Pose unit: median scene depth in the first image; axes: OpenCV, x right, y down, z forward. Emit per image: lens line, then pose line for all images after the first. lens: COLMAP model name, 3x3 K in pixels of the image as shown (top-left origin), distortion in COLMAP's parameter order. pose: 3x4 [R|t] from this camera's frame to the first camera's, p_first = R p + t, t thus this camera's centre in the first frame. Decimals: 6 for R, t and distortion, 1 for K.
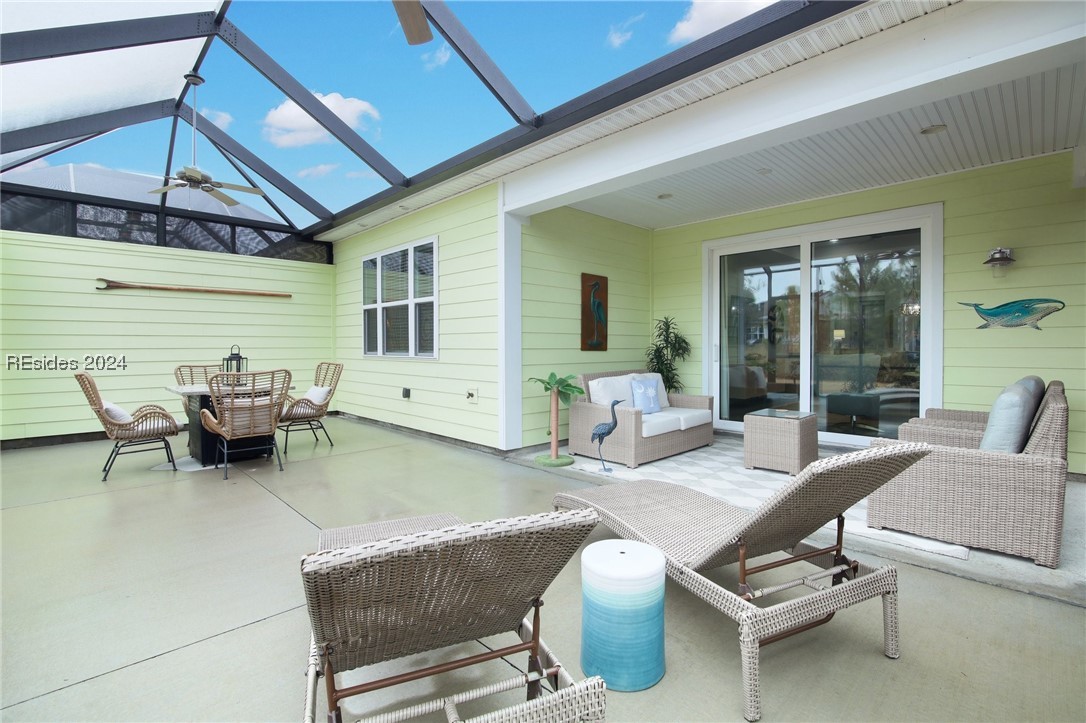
lens RADIAL K [[509.8, 0, 548.3], [0, 509.8, 333.1], [0, 0, 1]] dist [-0.018397, 0.000577]
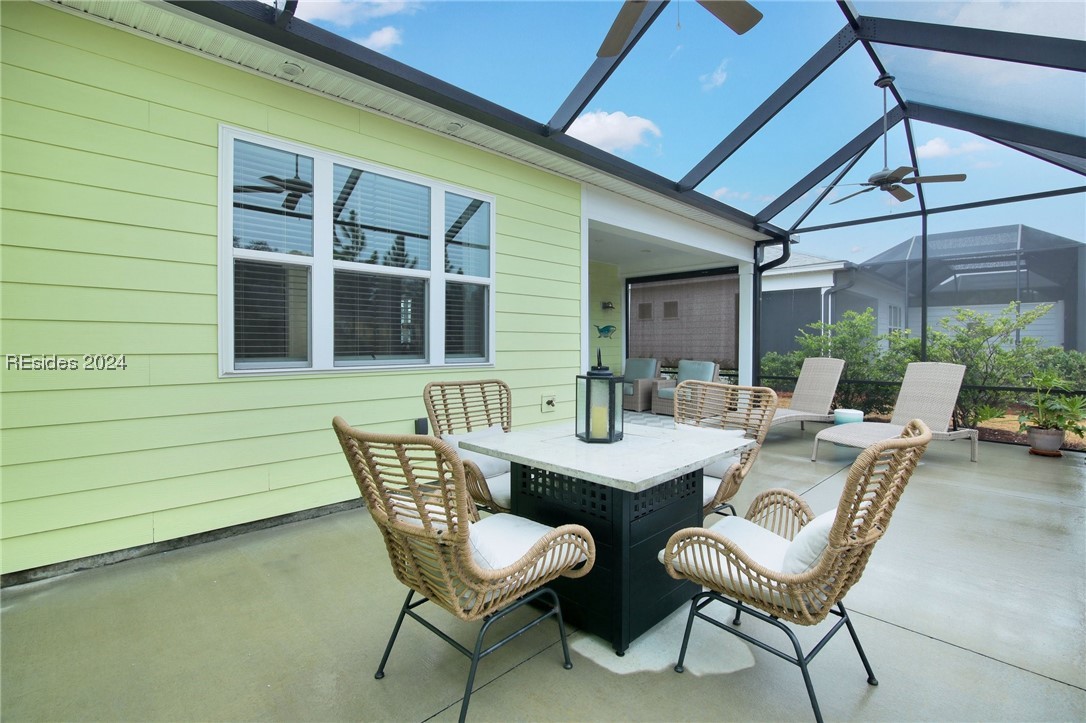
lens RADIAL K [[509.8, 0, 548.3], [0, 509.8, 333.1], [0, 0, 1]] dist [-0.018397, 0.000577]
pose [[0.025215, 0.027424, 0.999306, -0.941138], [-0.023016, 0.999375, -0.026846, 0.023431], [-0.999417, -0.022323, 0.025830, 0.893161]]
